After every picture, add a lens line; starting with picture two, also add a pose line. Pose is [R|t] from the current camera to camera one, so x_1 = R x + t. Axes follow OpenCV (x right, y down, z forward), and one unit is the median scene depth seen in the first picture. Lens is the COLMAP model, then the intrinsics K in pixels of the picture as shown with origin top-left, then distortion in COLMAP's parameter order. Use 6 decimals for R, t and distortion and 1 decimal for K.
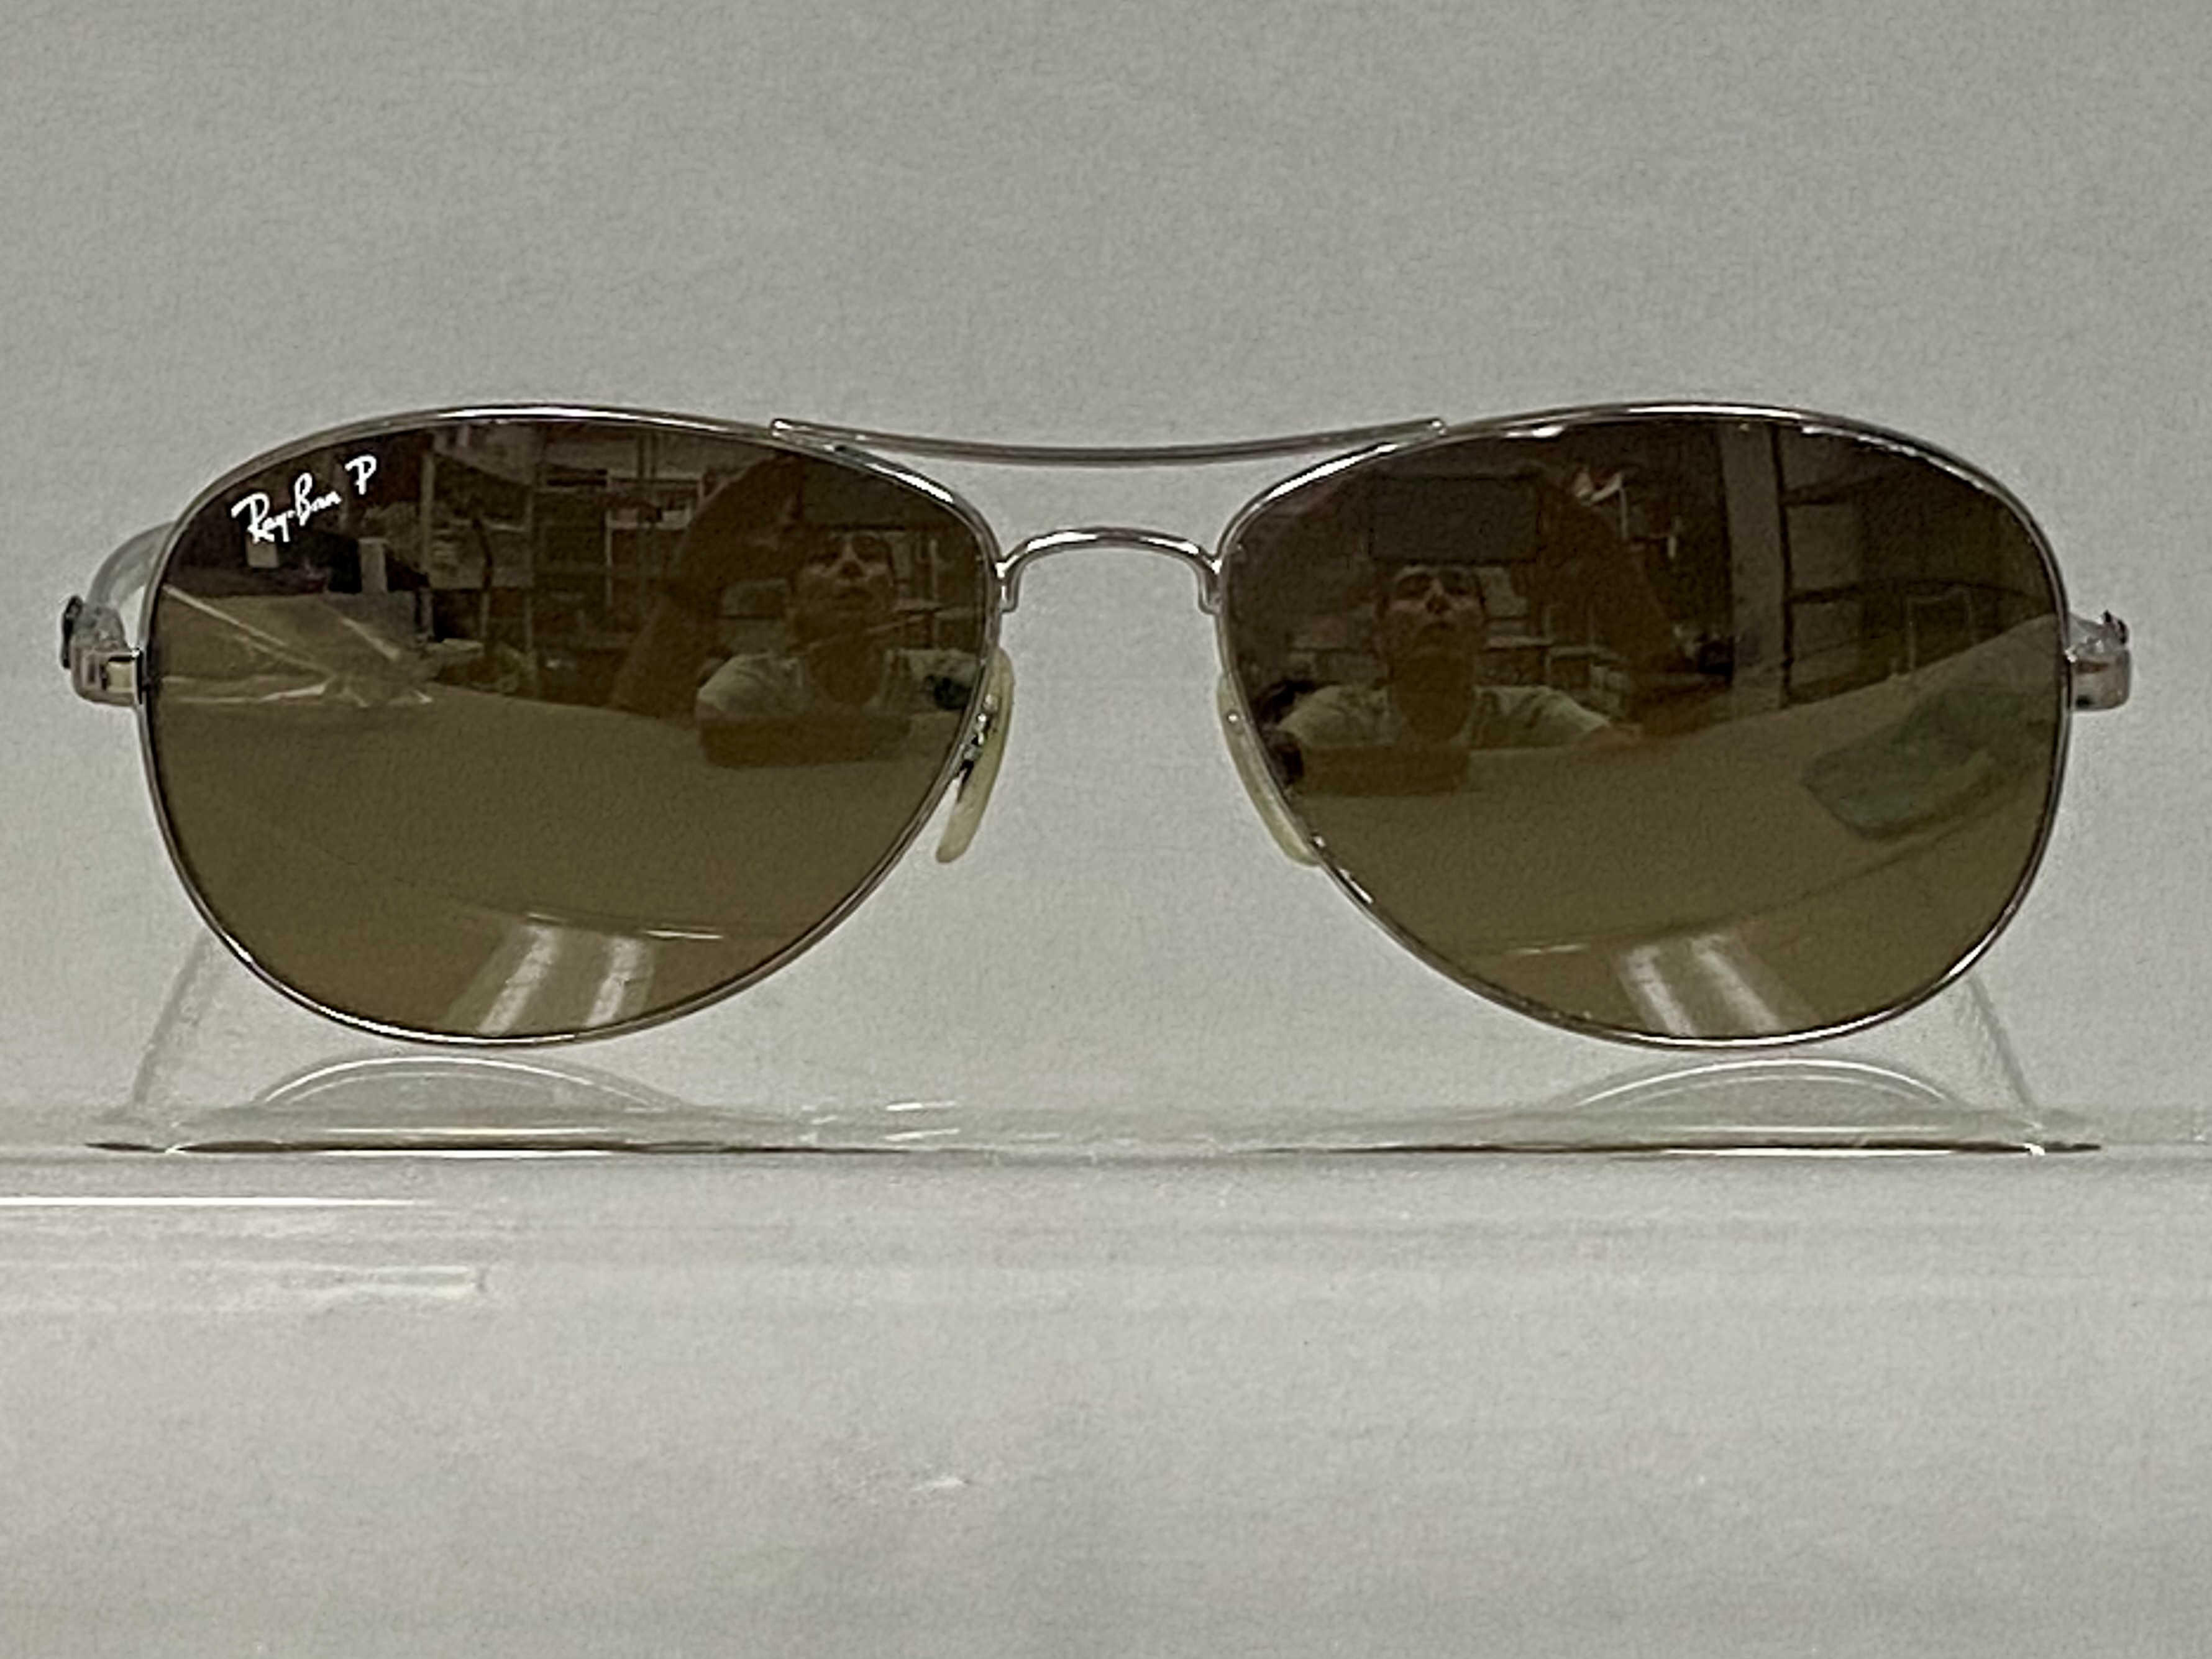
lens RADIAL K [[6356.4, 0, 1105.5], [0, 6356.4, 836.4], [0, 0, 1]] dist [0.131924, 0.000000]
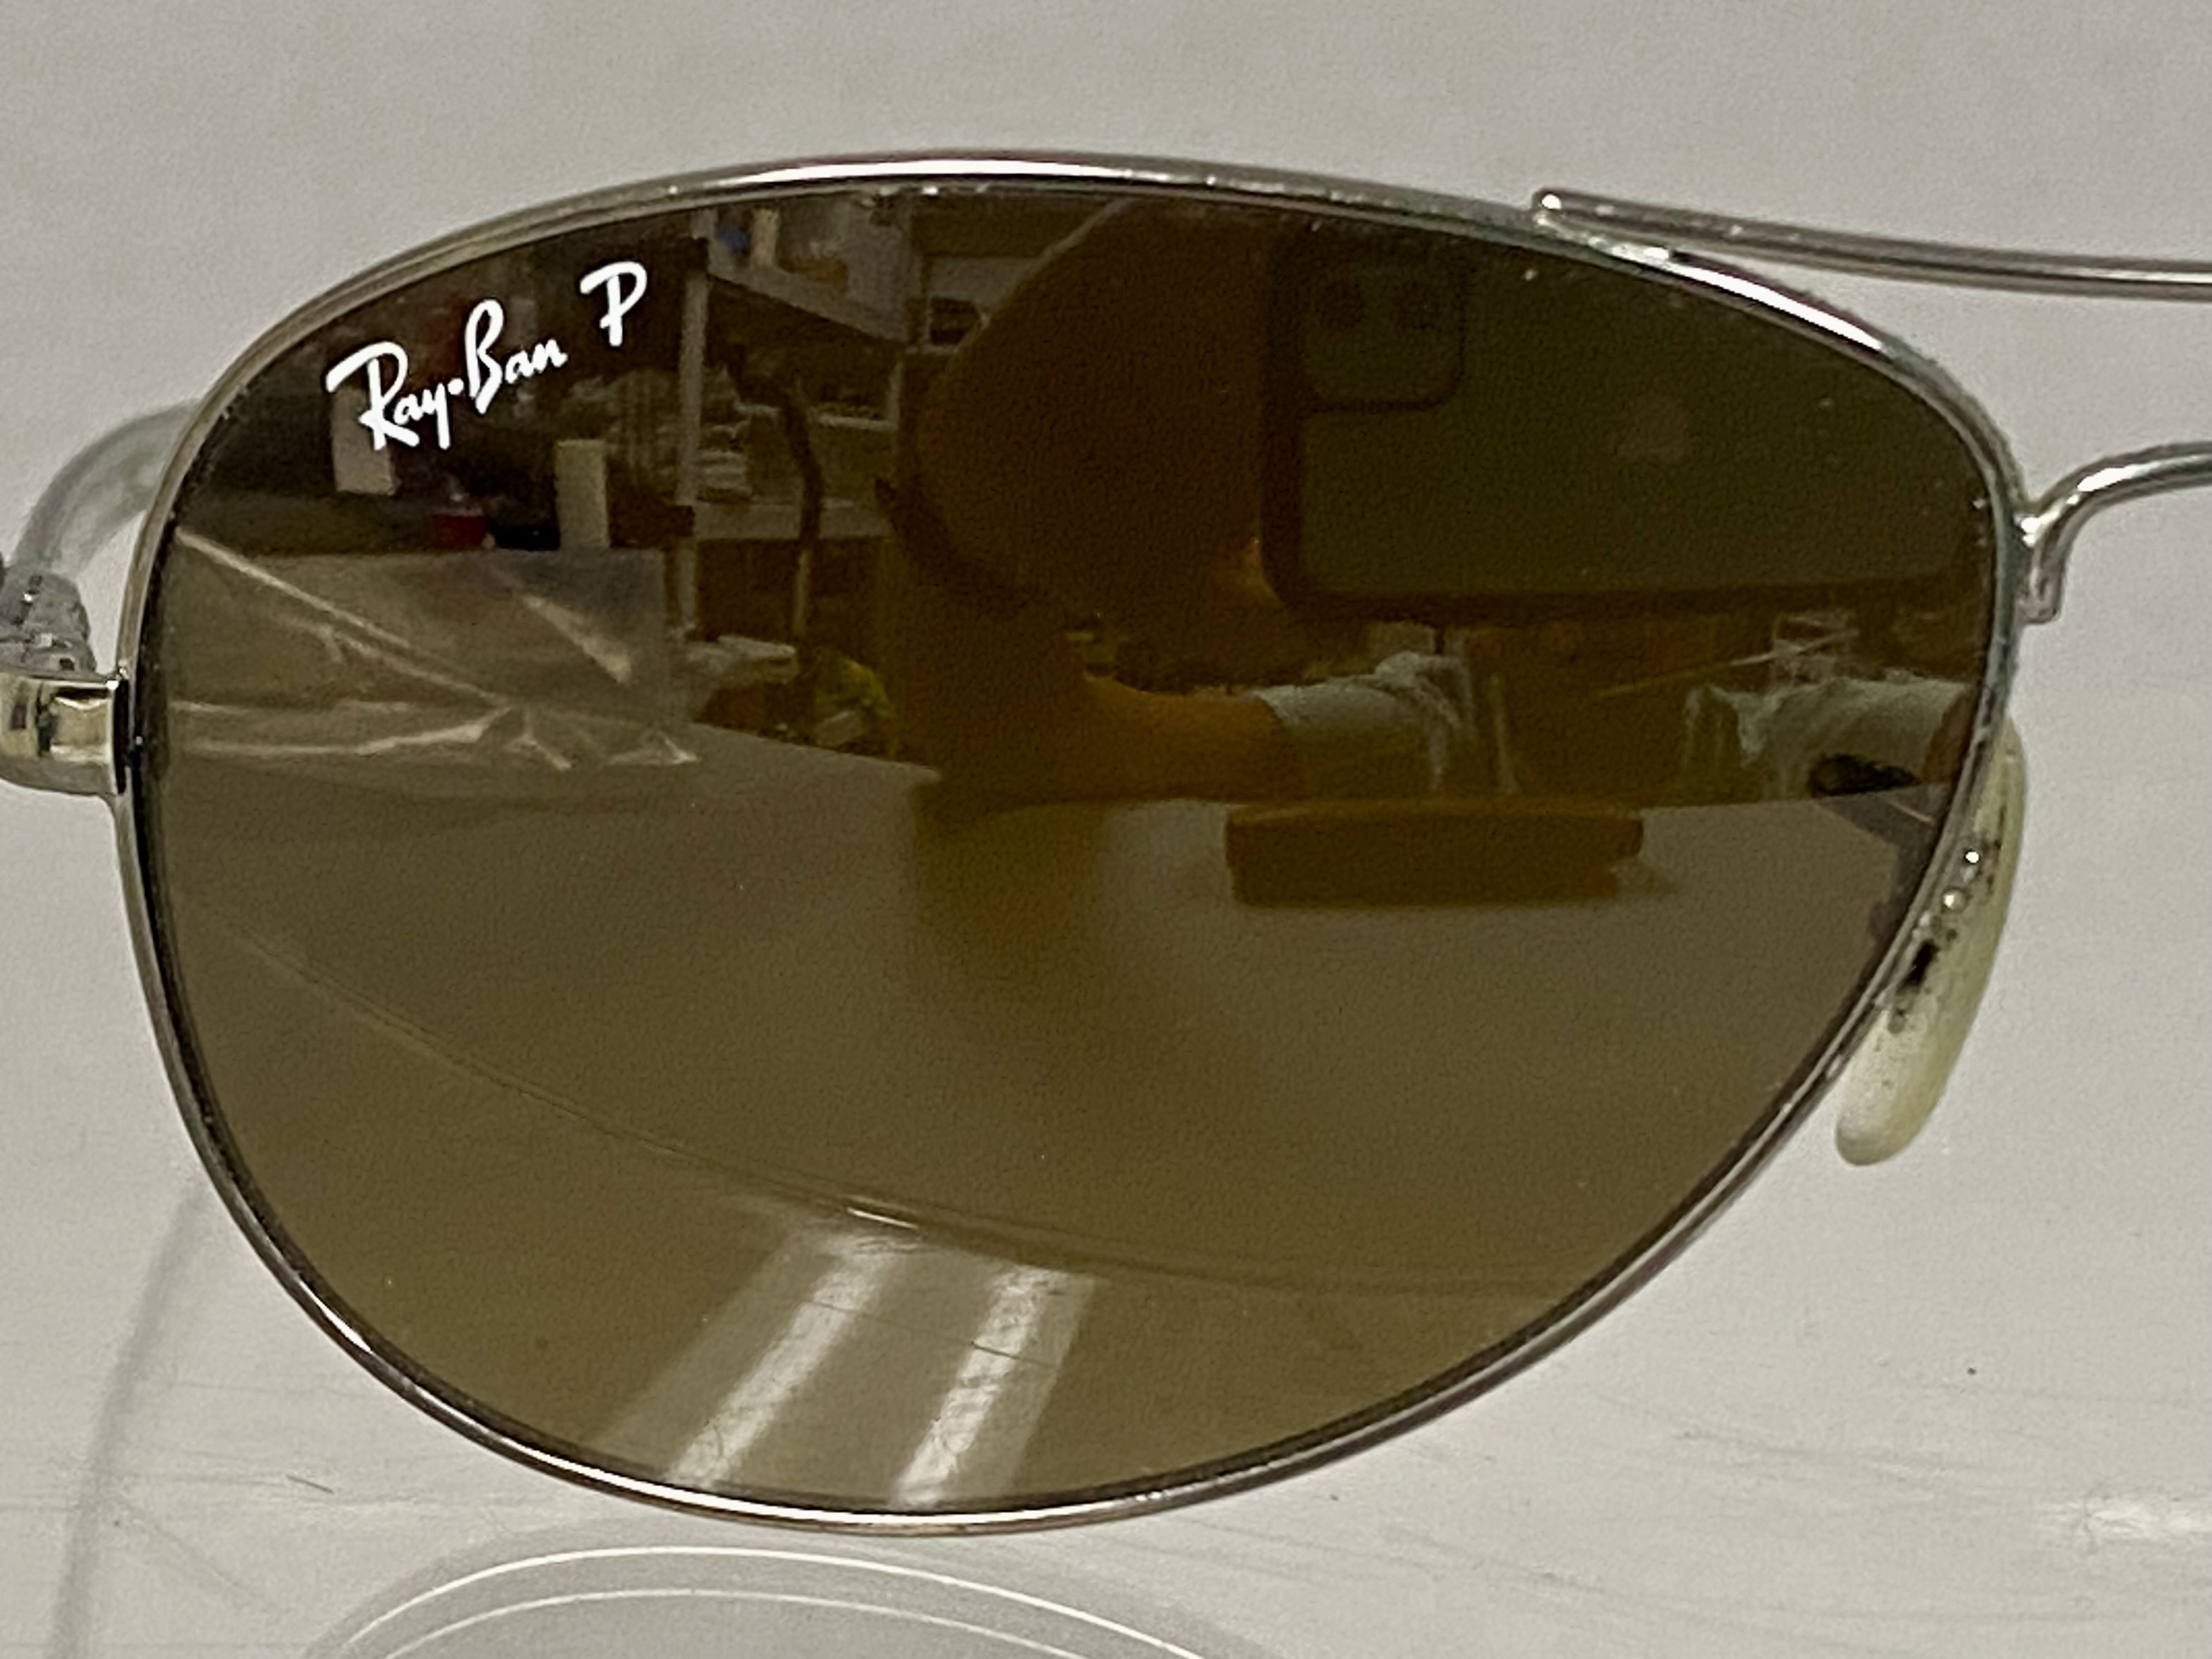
lens RADIAL K [[6361.1, 0, 1107.3], [0, 6361.1, 817.7], [0, 0, 1]] dist [0.361393, 0.000000]
pose [[0.999913, 0.013044, 0.001765, -0.074330], [-0.013067, 0.999824, 0.013457, -0.024186], [-0.001589, -0.013479, 0.999908, 0.492753]]
